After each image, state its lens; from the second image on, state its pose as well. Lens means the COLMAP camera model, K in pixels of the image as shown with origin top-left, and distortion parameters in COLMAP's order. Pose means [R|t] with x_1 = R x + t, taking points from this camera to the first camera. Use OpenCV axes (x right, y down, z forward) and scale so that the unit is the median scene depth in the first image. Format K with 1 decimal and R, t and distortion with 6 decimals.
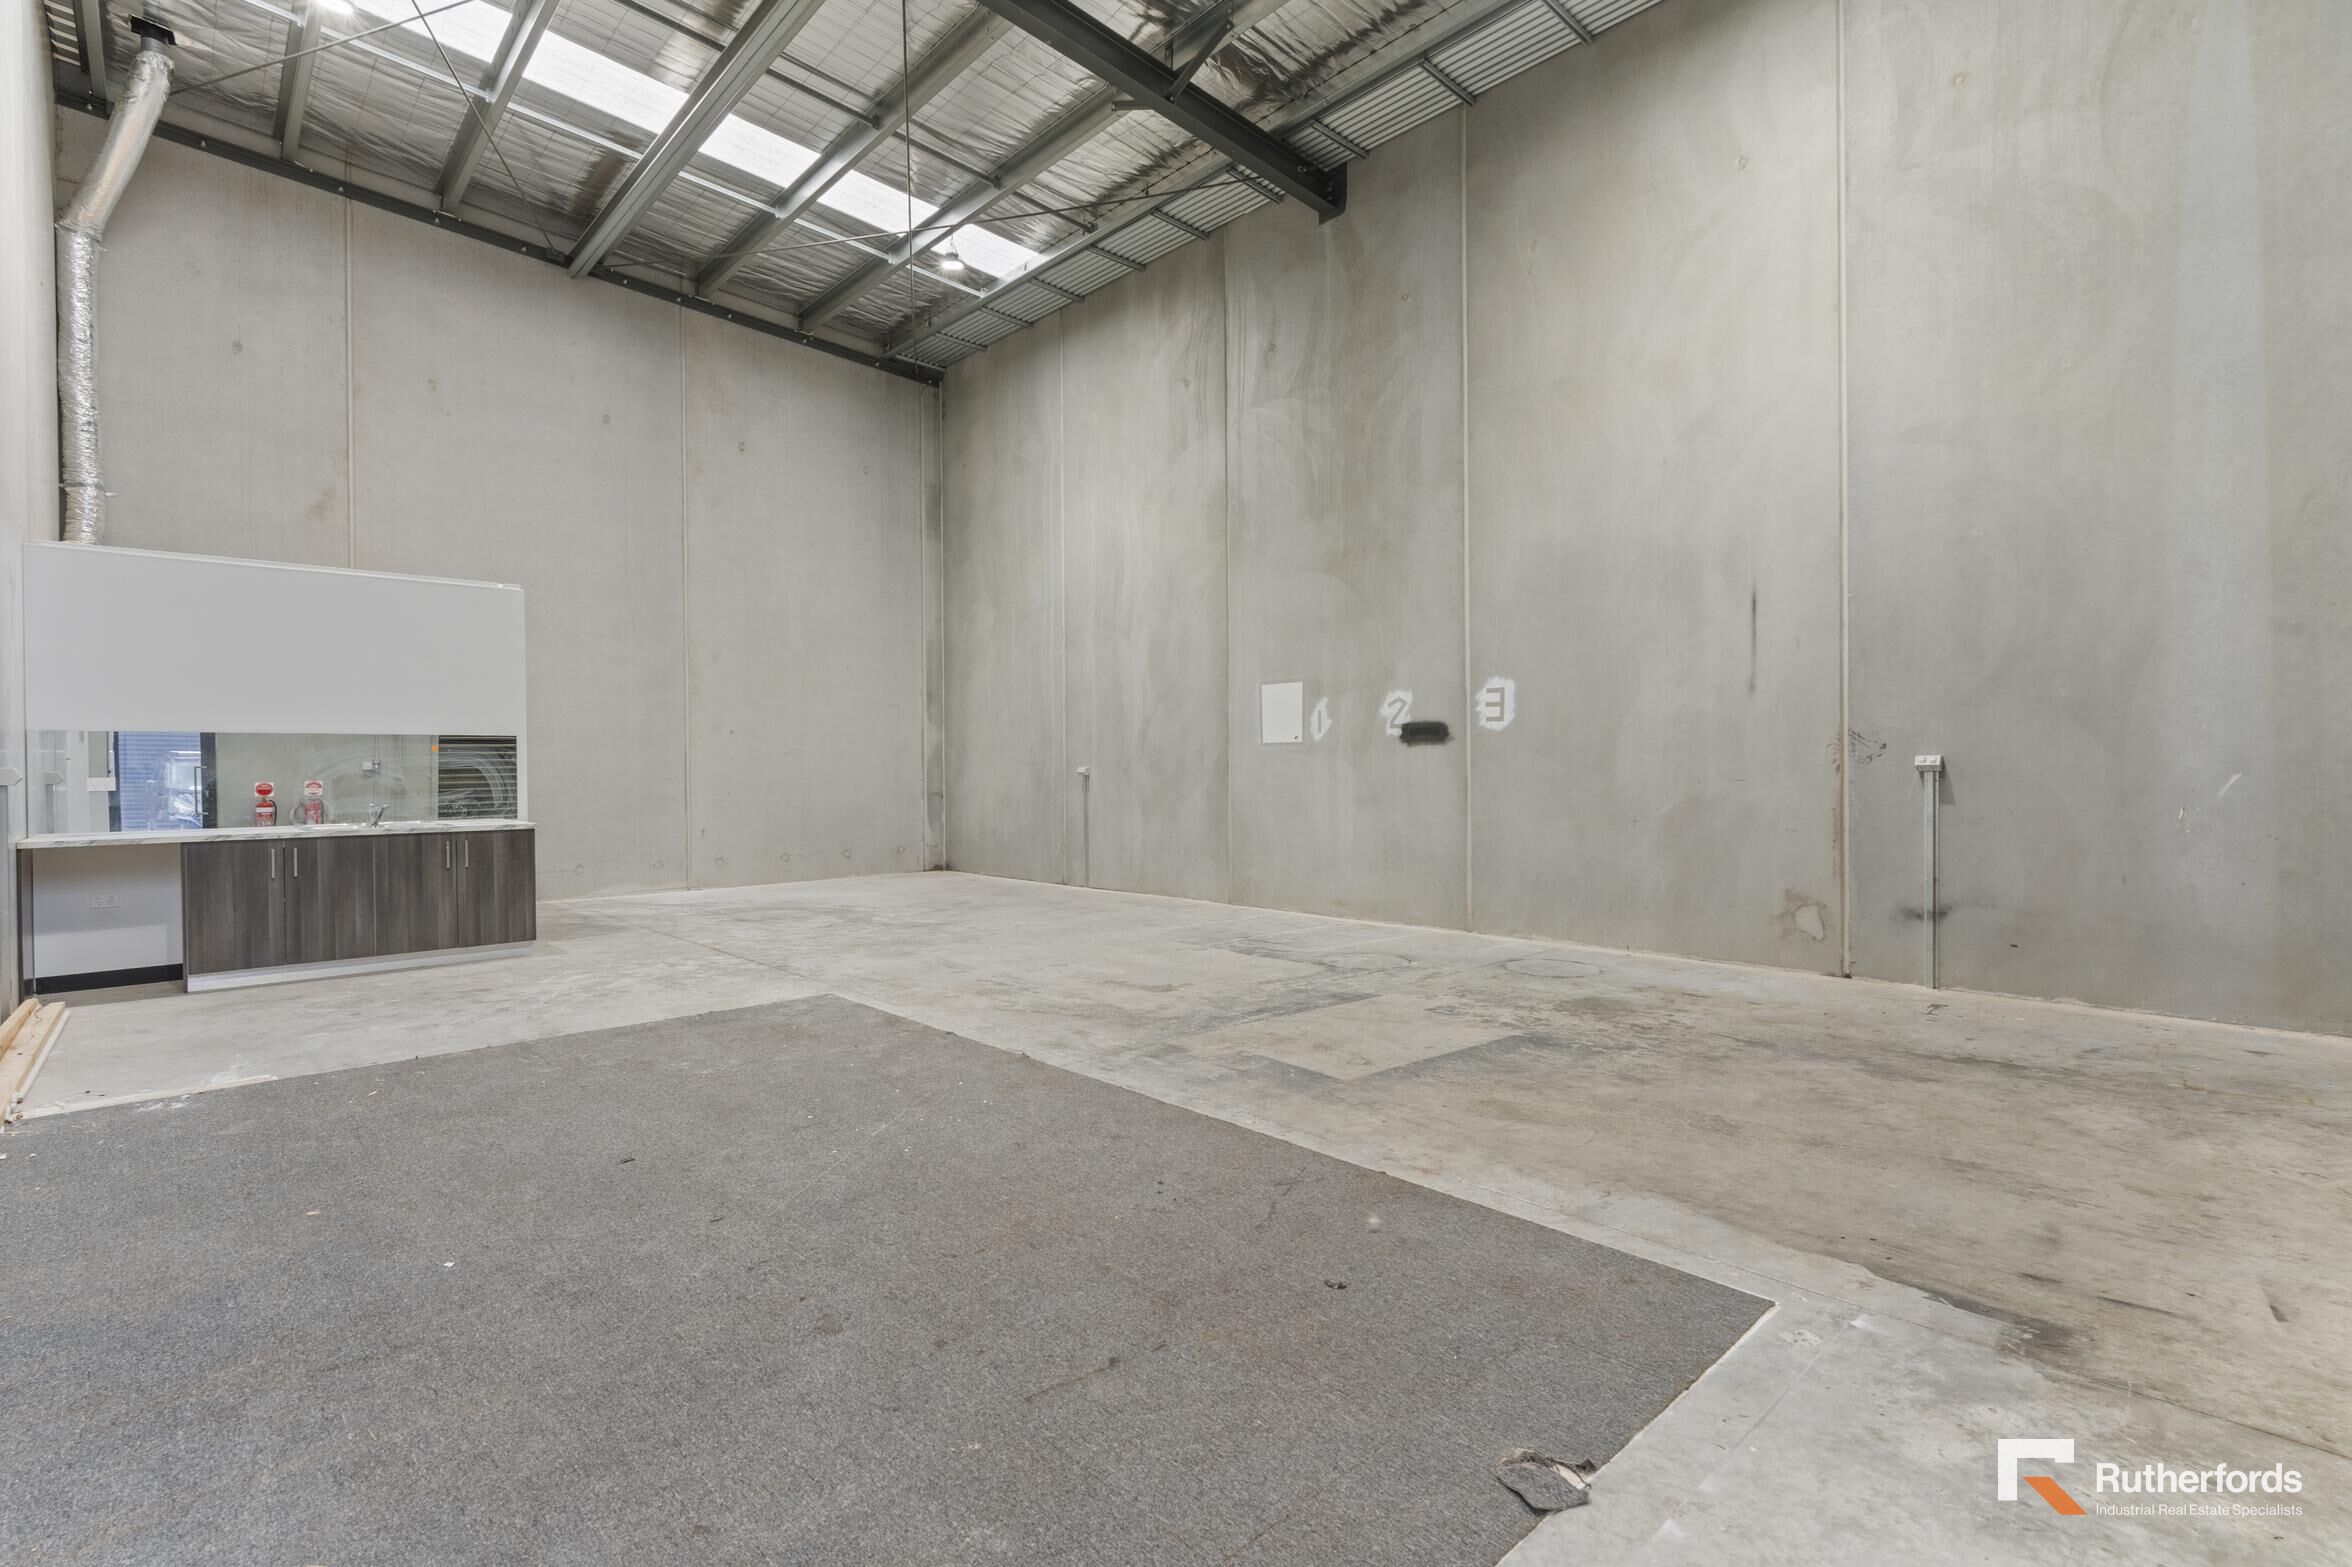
lens RADIAL K [[1080.6, 0, 1174.6], [0, 1080.6, 777.1], [0, 0, 1]] dist [-0.005398, -0.000040]
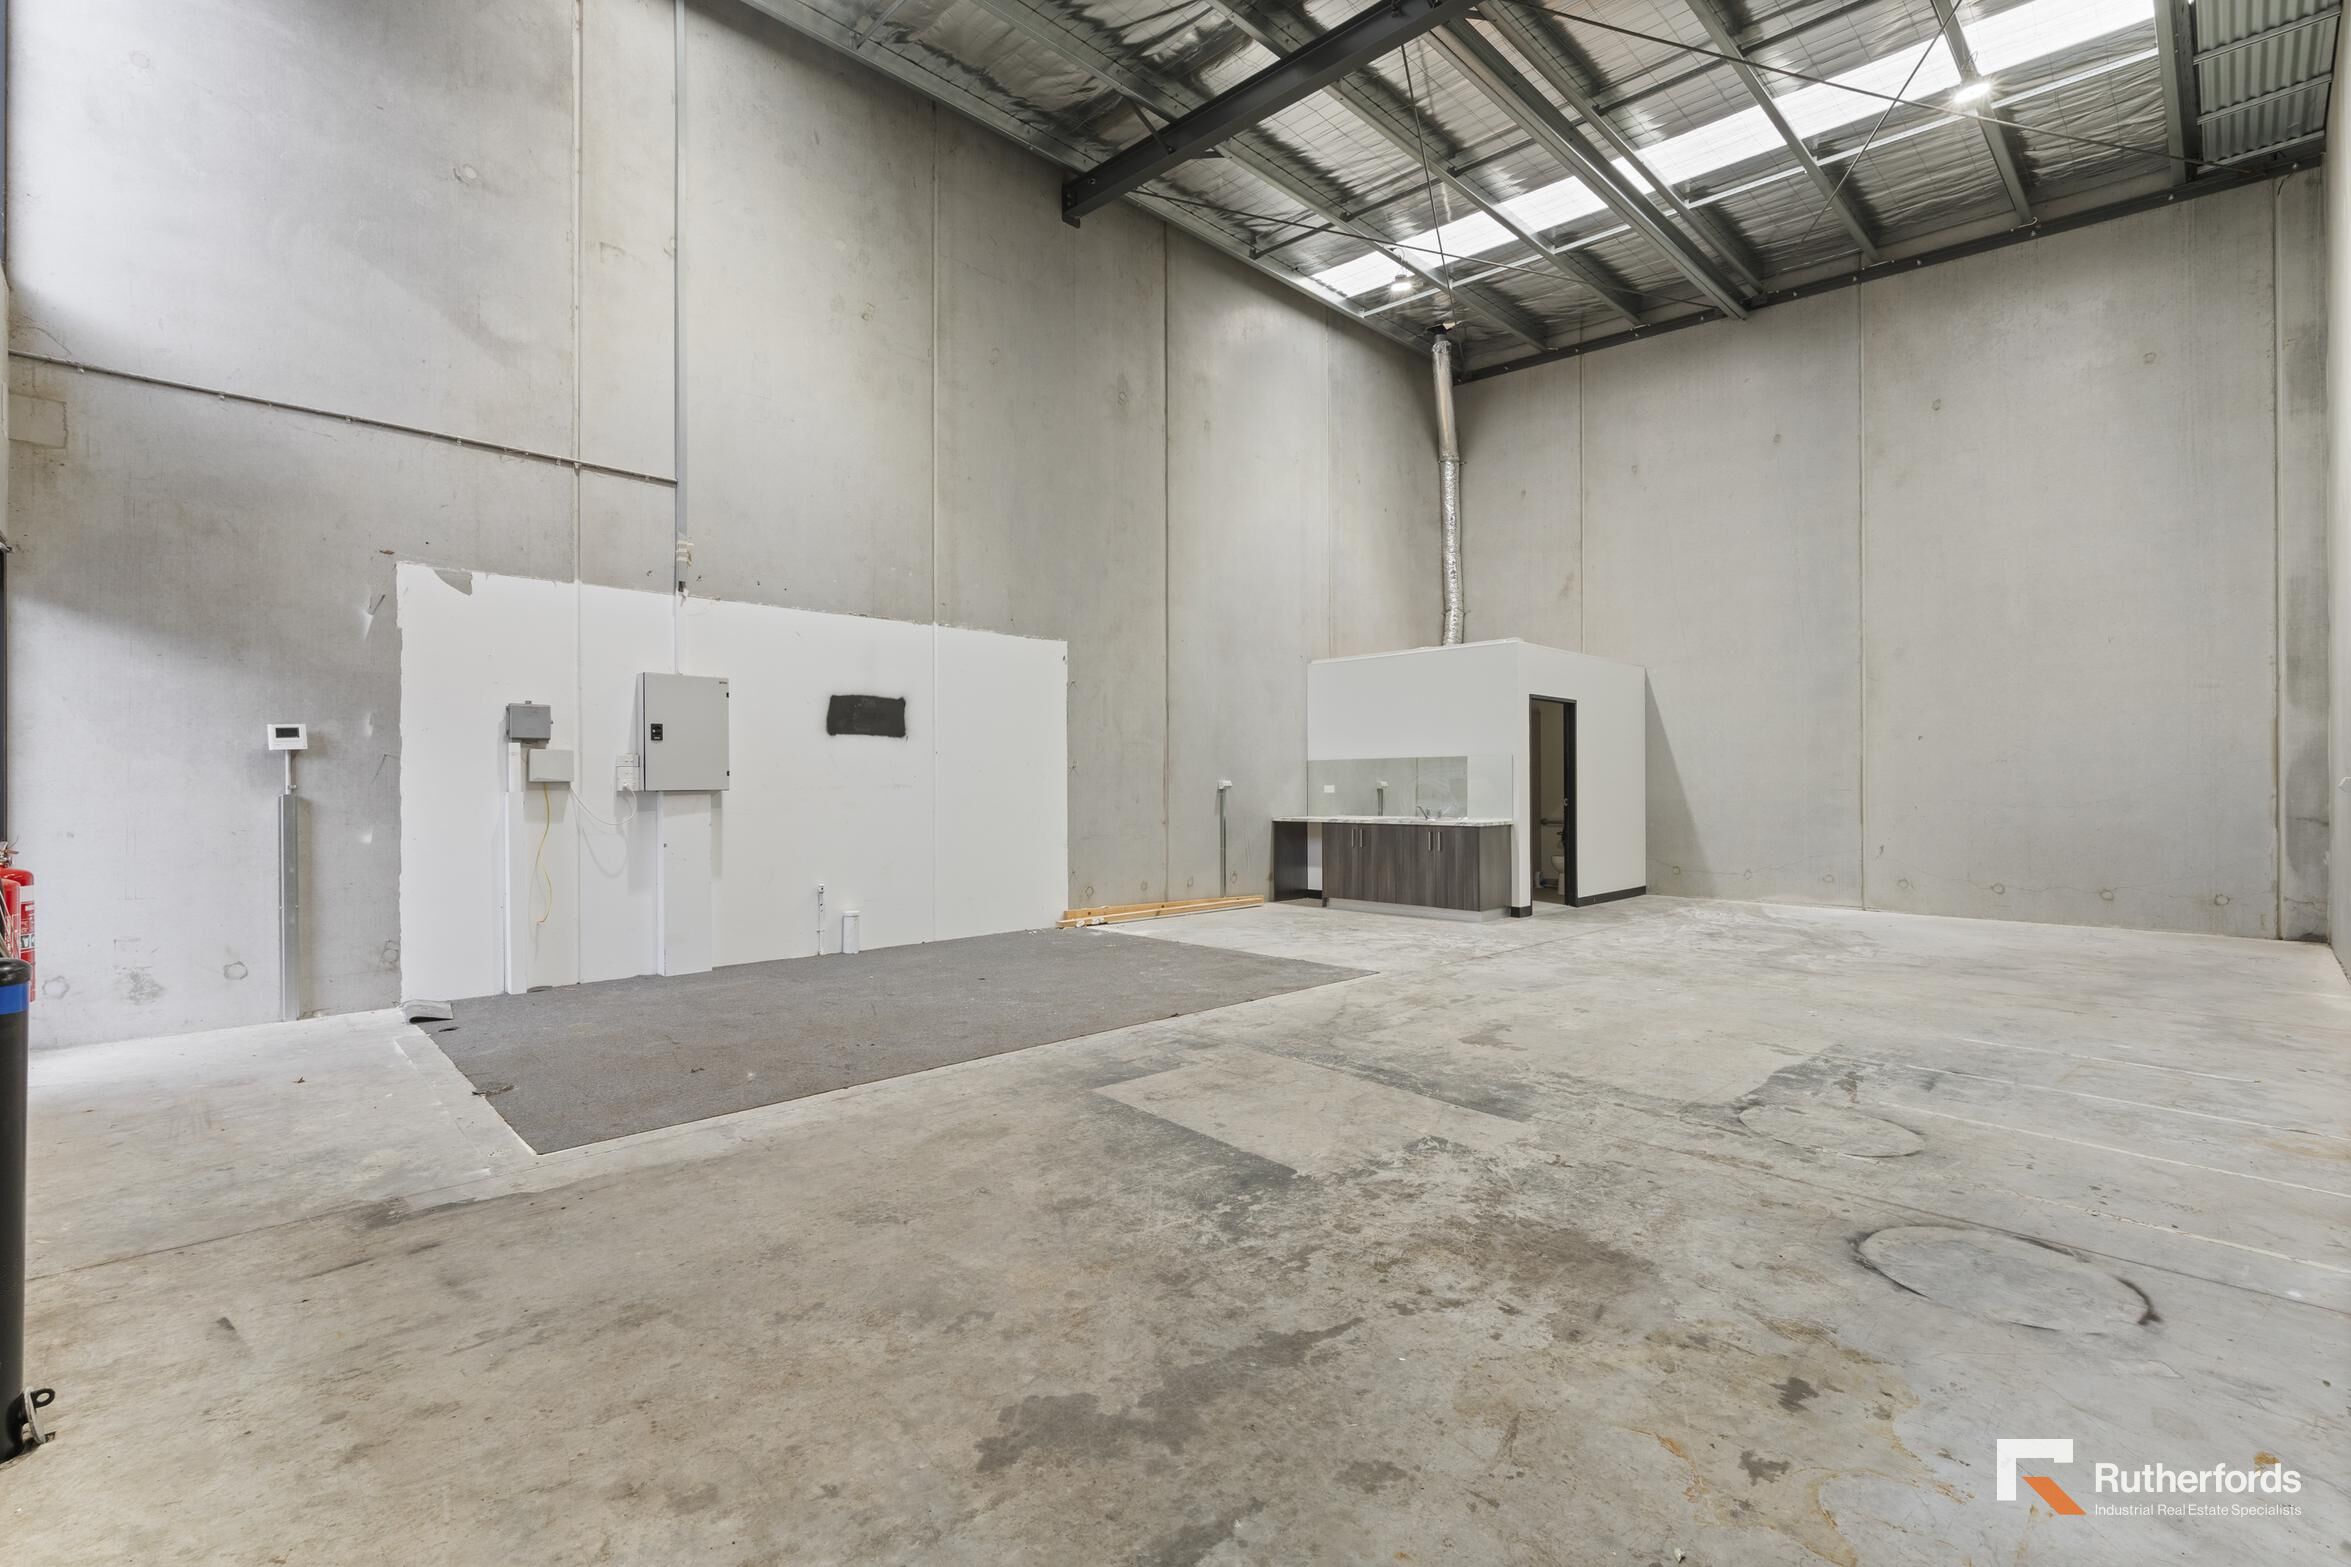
lens RADIAL K [[1029.6, 0, 1176.5], [0, 1029.6, 785.9], [0, 0, 1]] dist [-0.004039, -0.000346]
pose [[0.020489, 0.005787, -0.999773, 0.980529], [-0.003222, 0.999978, 0.005723, -0.012452], [0.999785, 0.003104, 0.020507, 0.914411]]
